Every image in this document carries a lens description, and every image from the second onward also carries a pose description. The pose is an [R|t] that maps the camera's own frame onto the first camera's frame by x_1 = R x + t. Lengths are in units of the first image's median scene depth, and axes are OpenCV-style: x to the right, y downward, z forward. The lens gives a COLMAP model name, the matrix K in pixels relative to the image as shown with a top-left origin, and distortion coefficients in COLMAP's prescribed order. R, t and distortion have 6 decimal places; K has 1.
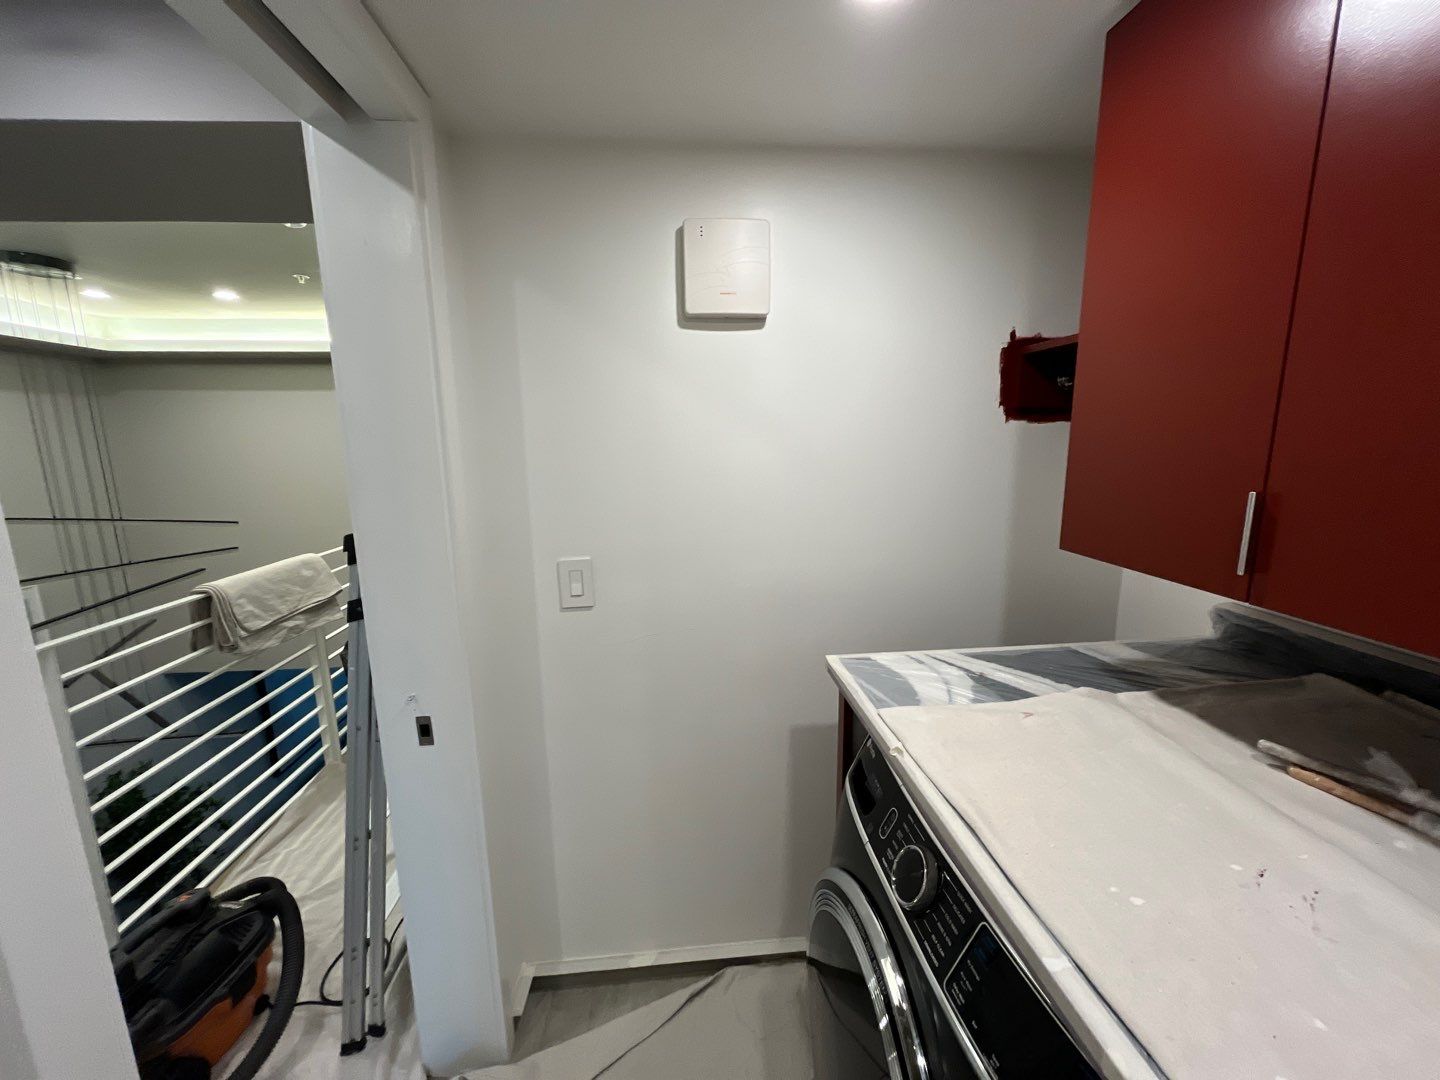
lens RADIAL K [[579.8, 0, 725.5], [0, 579.8, 547.7], [0, 0, 1]] dist [-0.003568, 0.000801]
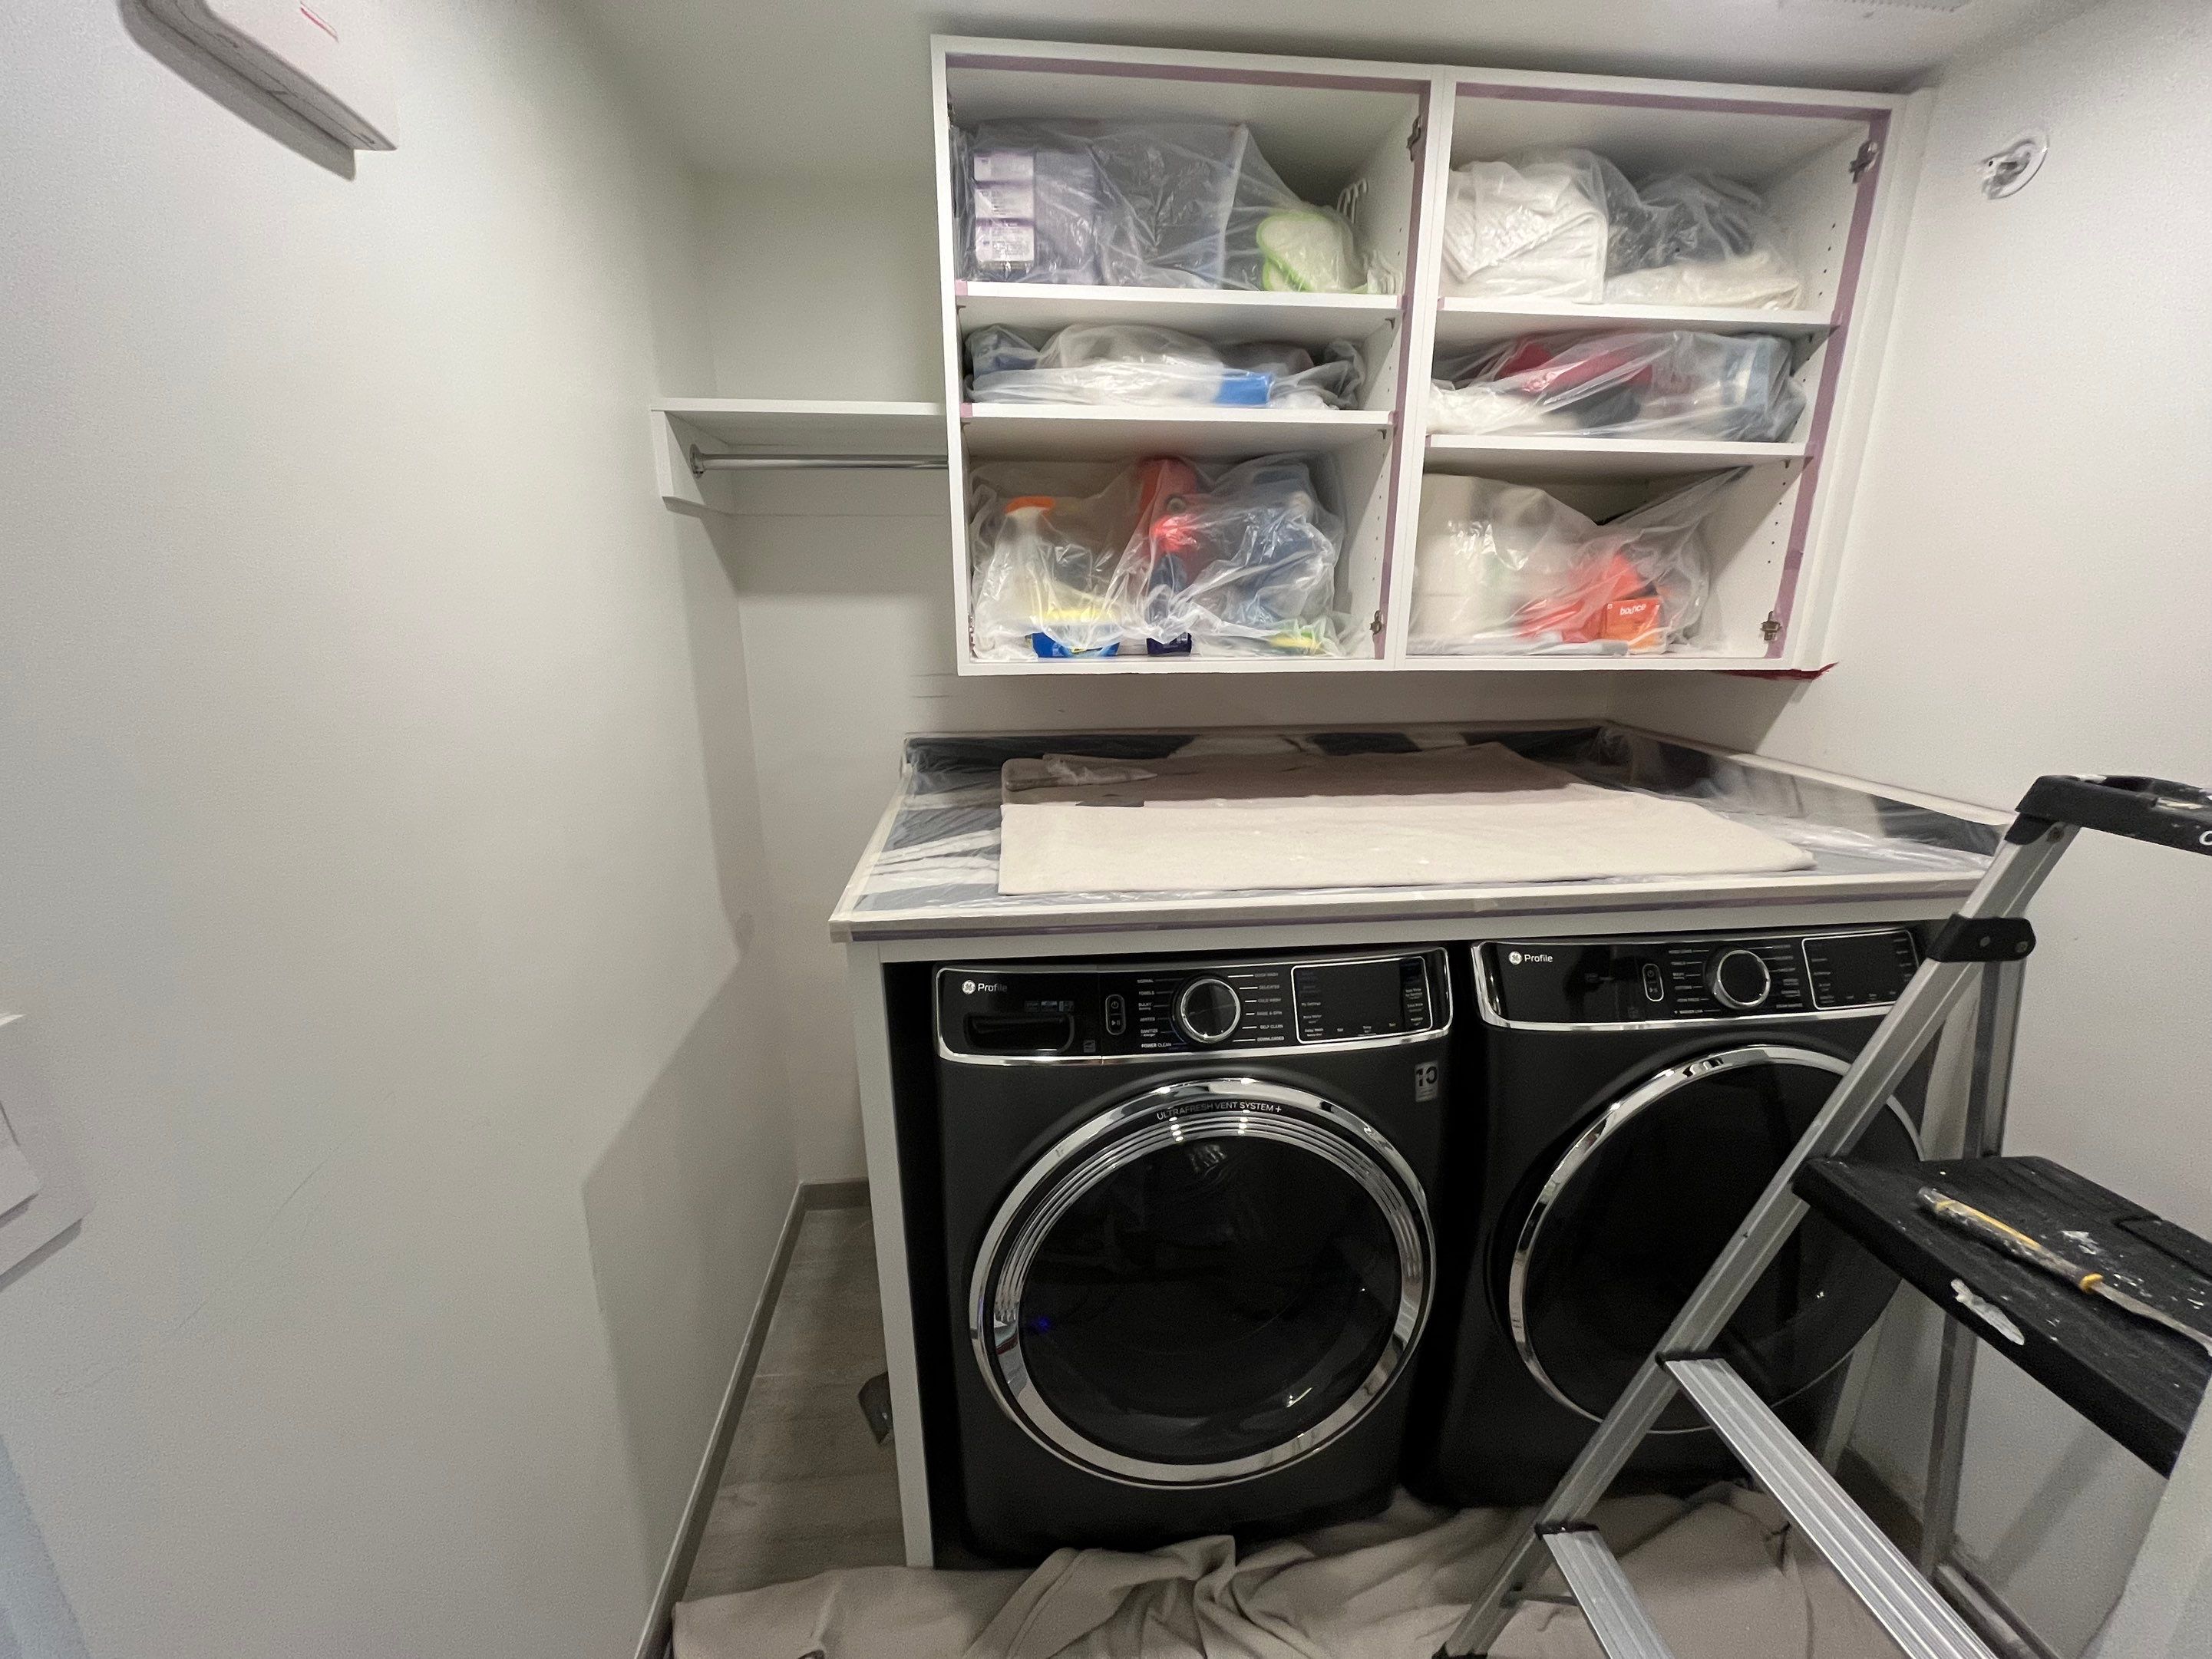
lens RADIAL K [[890.5, 0, 1101.9], [0, 890.5, 832.8], [0, 0, 1]] dist [-0.003568, 0.000801]
pose [[-0.012979, -0.256311, 0.966507, -0.637113], [0.189394, 0.948461, 0.254069, -0.062648], [-0.981815, 0.186348, 0.036234, 0.690908]]
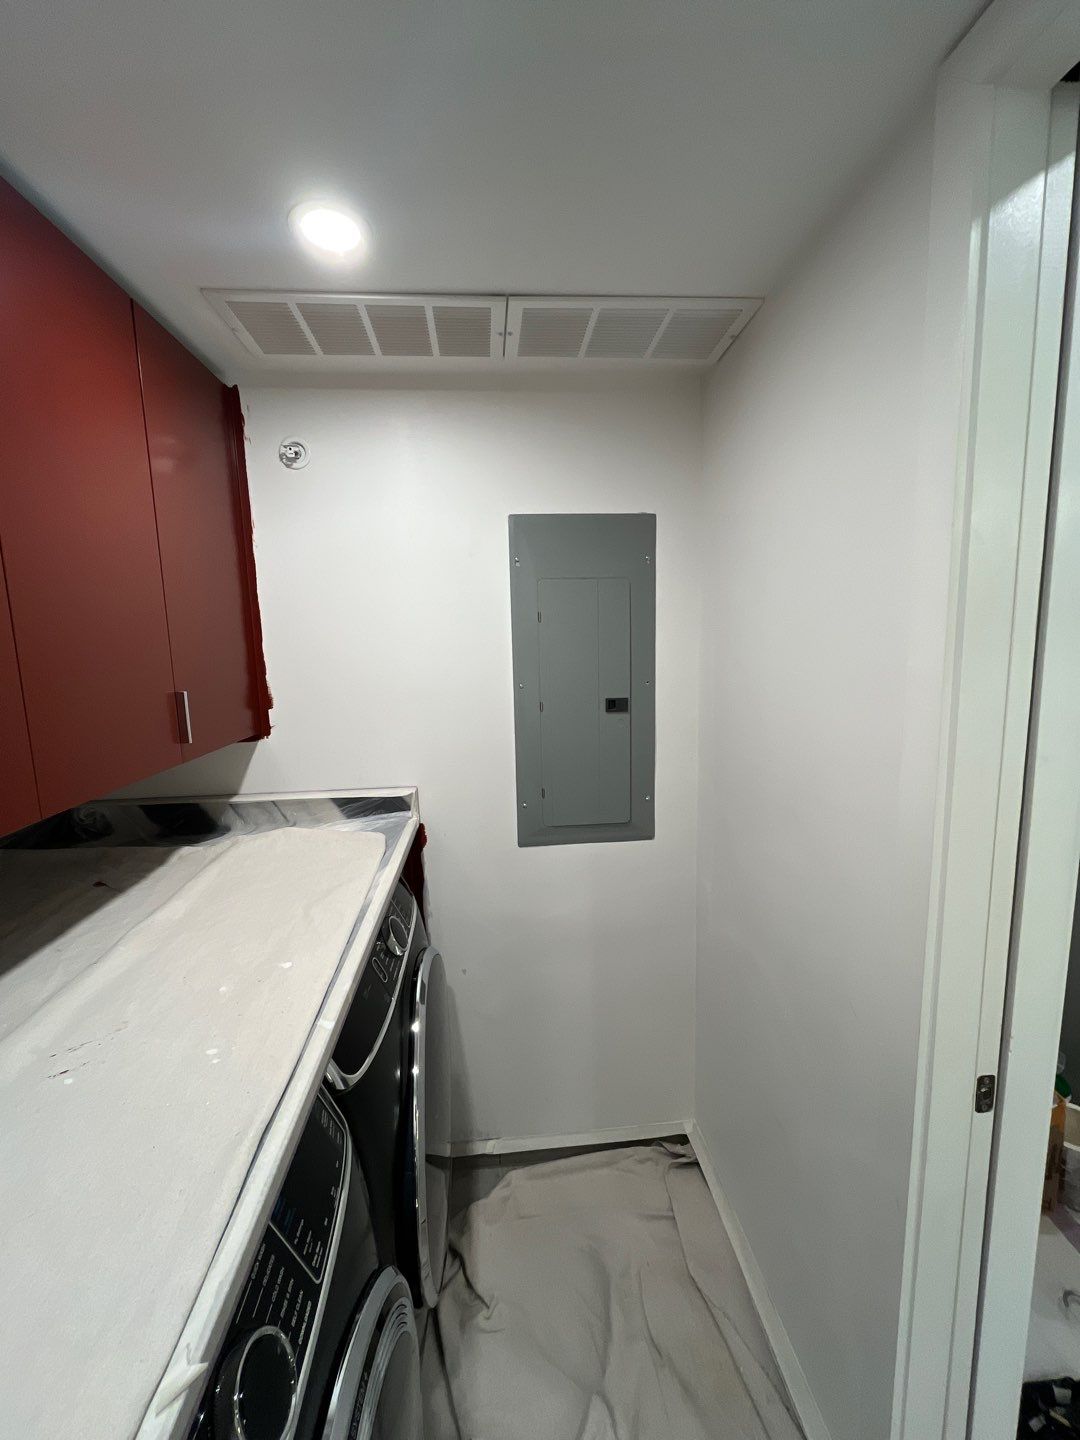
lens RADIAL K [[579.8, 0, 540.2], [0, 579.8, 717.8], [0, 0, 1]] dist [-0.003568, 0.000801]
pose [[-0.999225, 0.036474, 0.014797, -0.000990], [0.039305, 0.944651, 0.325714, -0.181313], [-0.002098, 0.326043, -0.945353, 0.868412]]
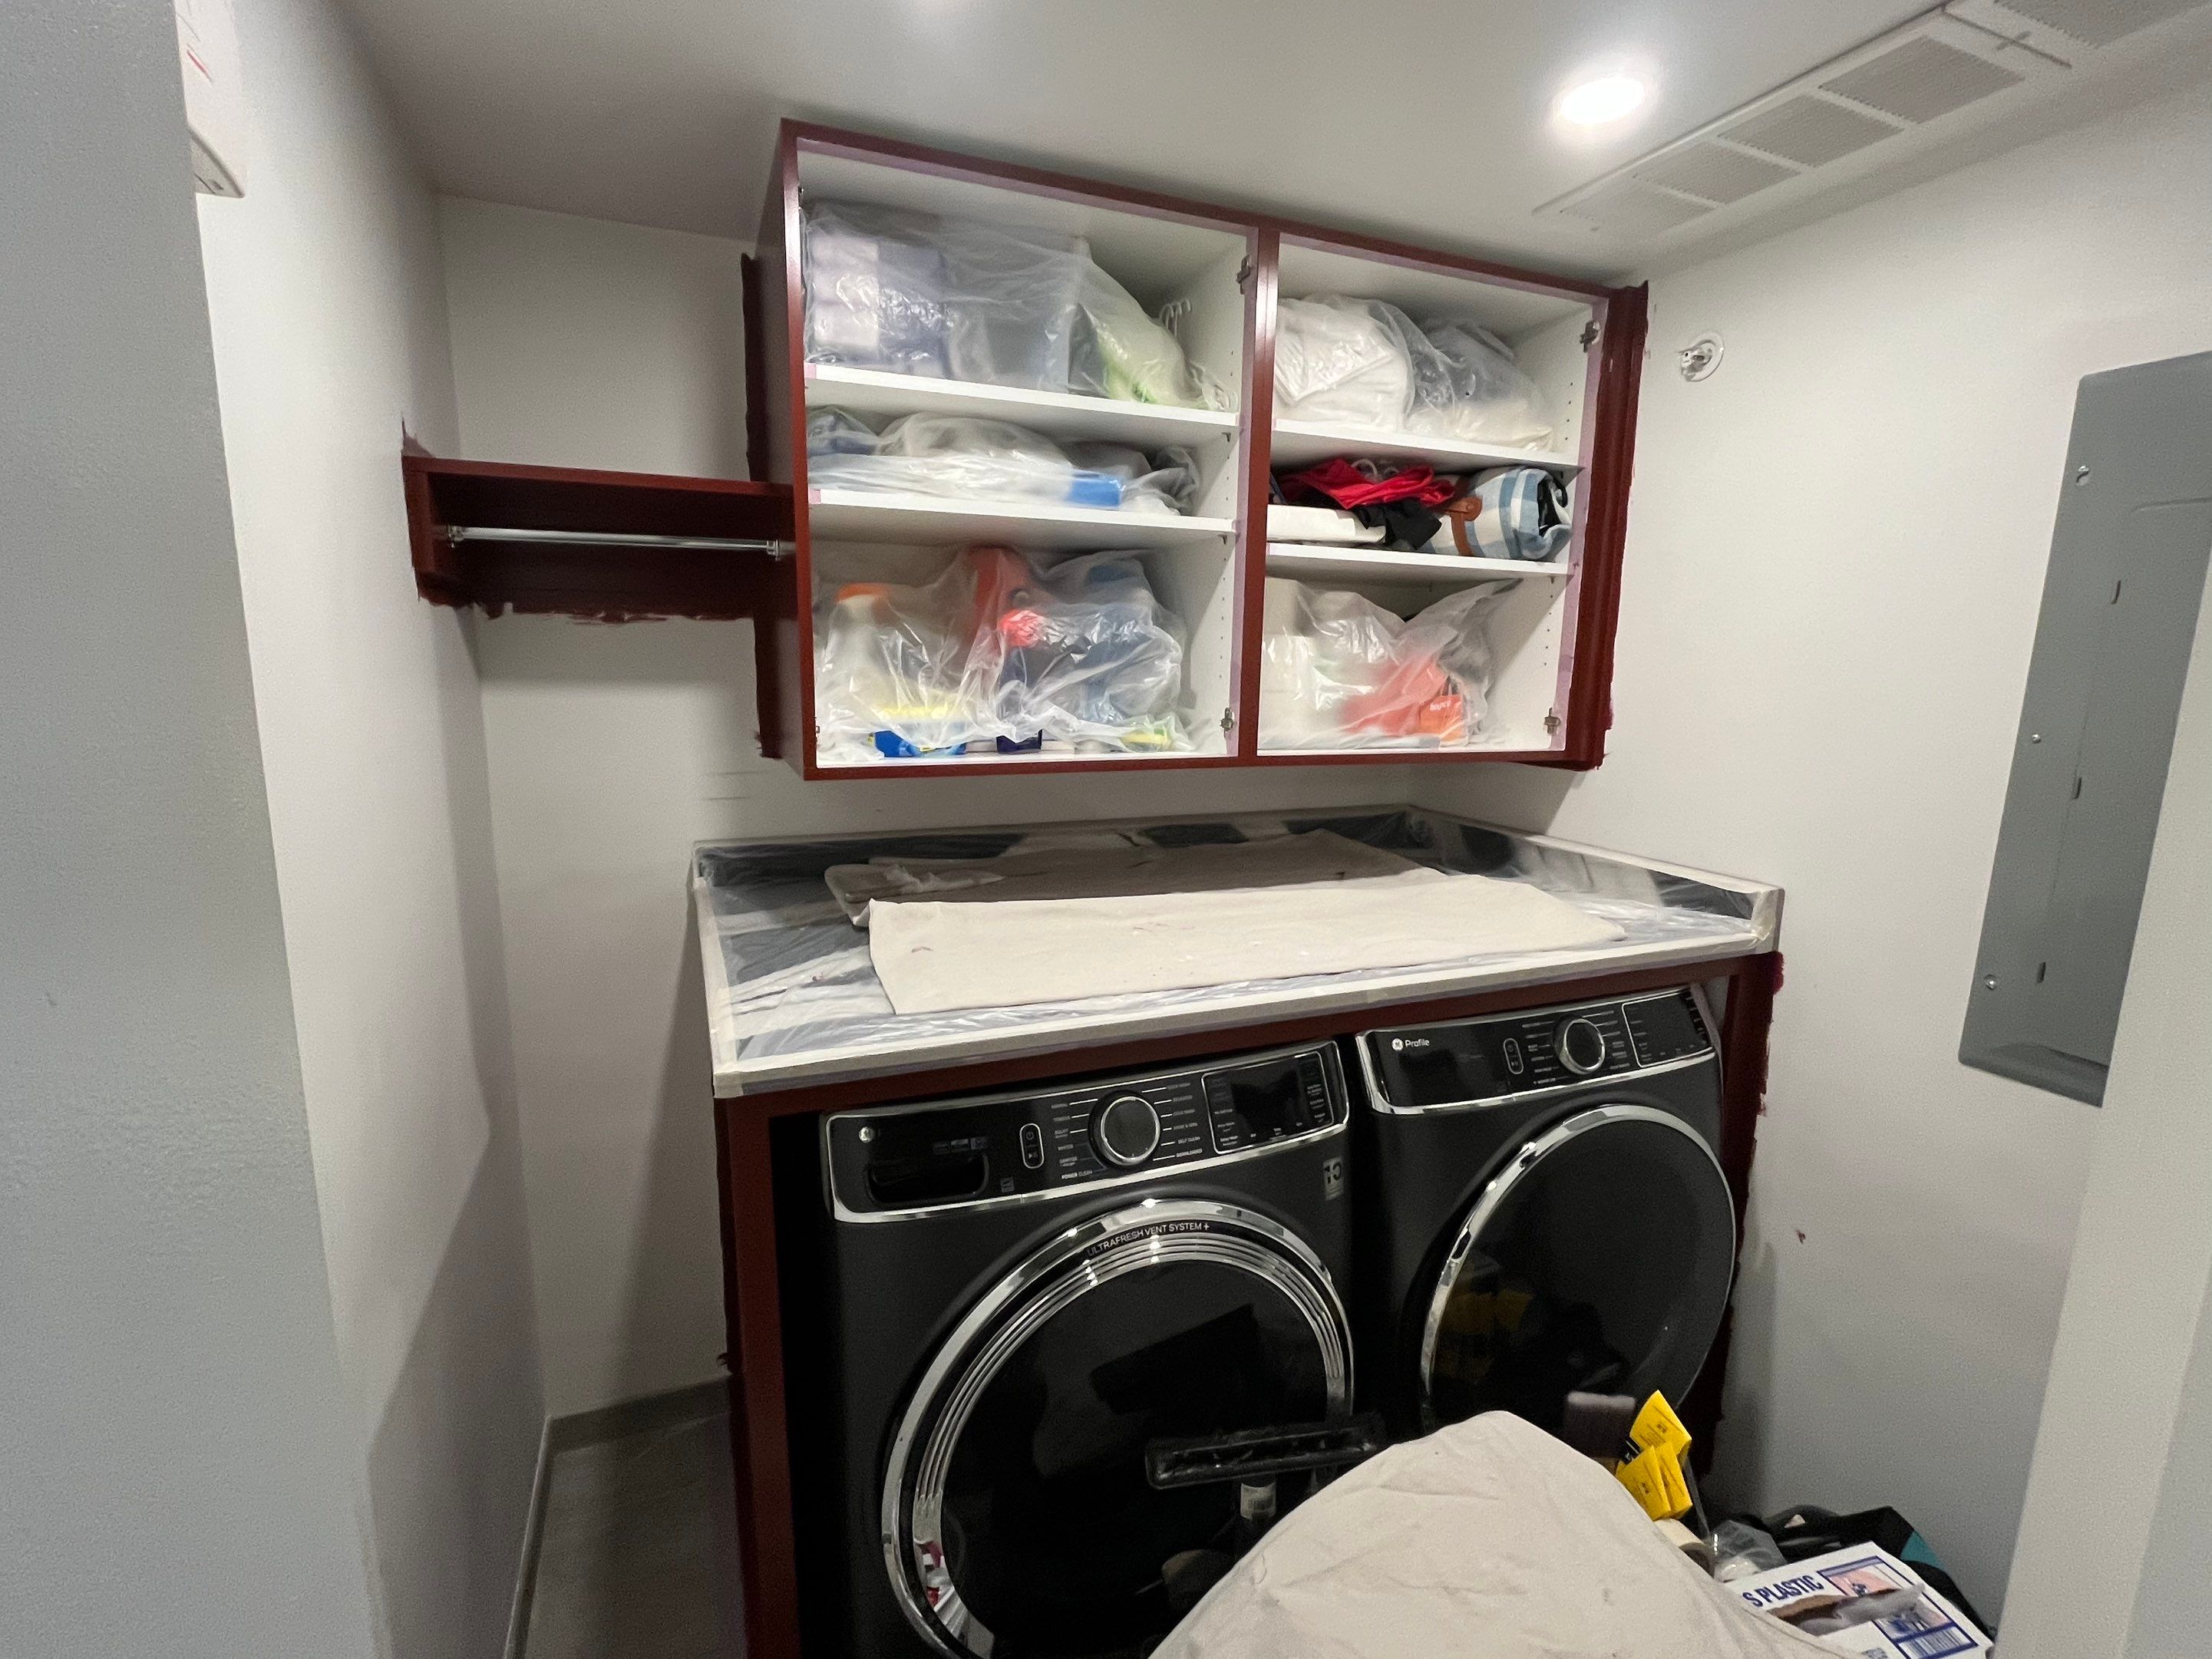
lens RADIAL K [[1013.7, 0, 1100.2], [0, 1013.7, 834.1], [0, 0, 1]] dist [-0.000367, -0.000583]
pose [[-0.292190, -0.160176, 0.942851, -0.680166], [0.167645, 0.962031, 0.215387, -0.132675], [-0.941552, 0.220998, -0.254243, 0.865638]]
